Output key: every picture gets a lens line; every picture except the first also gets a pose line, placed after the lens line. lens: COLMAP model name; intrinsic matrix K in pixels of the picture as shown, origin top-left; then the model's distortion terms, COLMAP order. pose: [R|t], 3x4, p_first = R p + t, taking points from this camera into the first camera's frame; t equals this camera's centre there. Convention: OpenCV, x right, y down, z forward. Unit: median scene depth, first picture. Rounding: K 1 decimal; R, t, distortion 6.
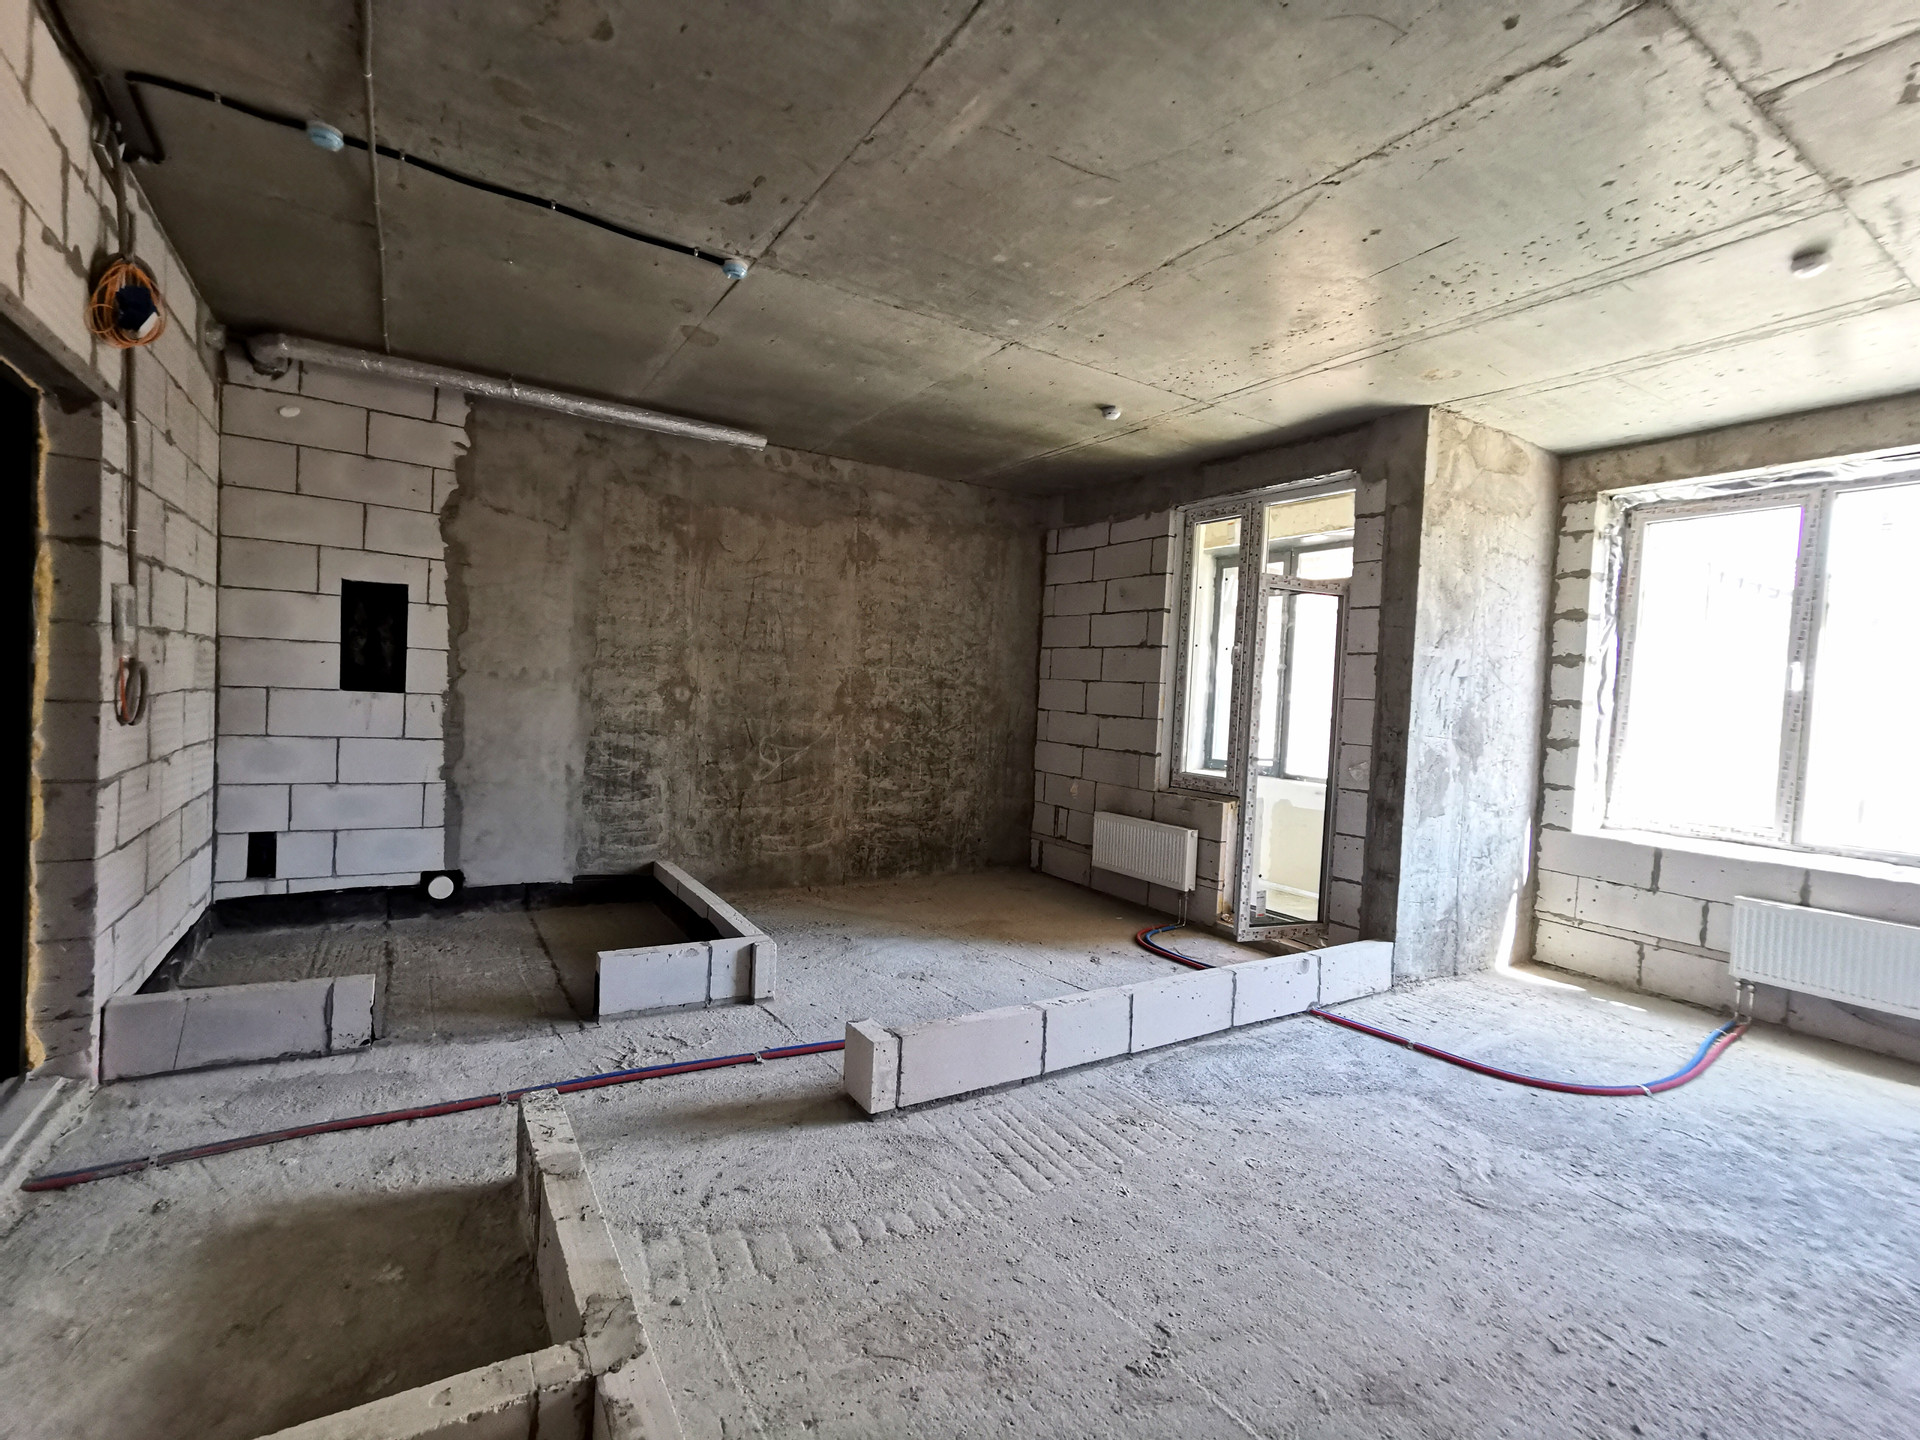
lens RADIAL K [[887.5, 0, 959.9], [0, 887.5, 723.6], [0, 0, 1]] dist [-0.011193, 0.012538]
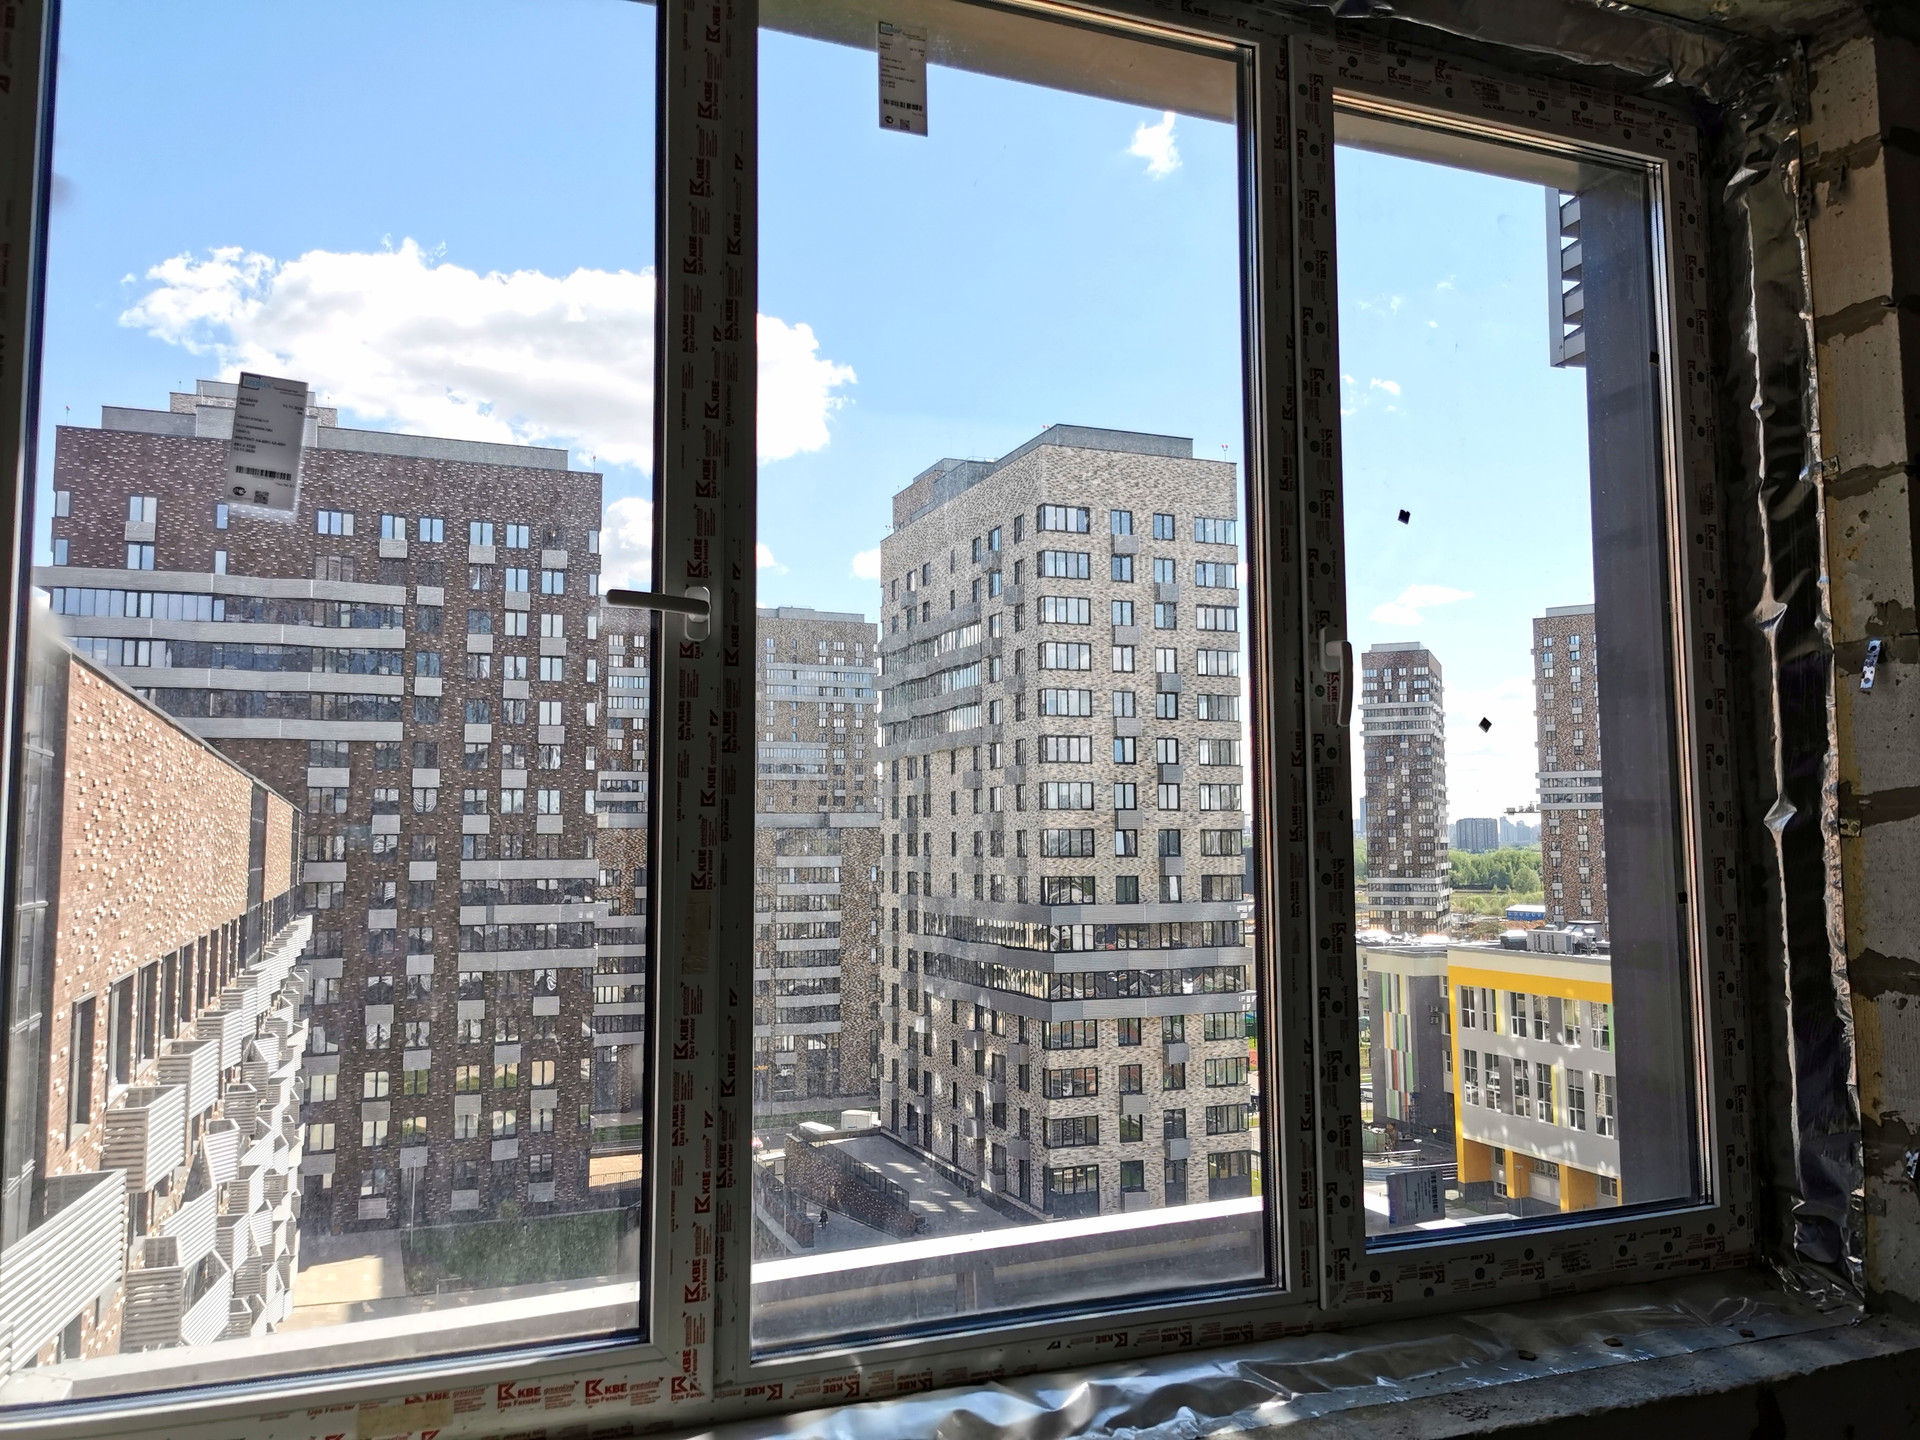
lens RADIAL K [[1497.0, 0, 958.0], [0, 1497.0, 703.3], [0, 0, 1]] dist [0.045892, -0.050711]
pose [[0.170598, 0.039723, 0.984540, 0.501049], [0.043882, 0.997889, -0.047865, -0.015446], [-0.984363, 0.051369, 0.168495, 0.768427]]
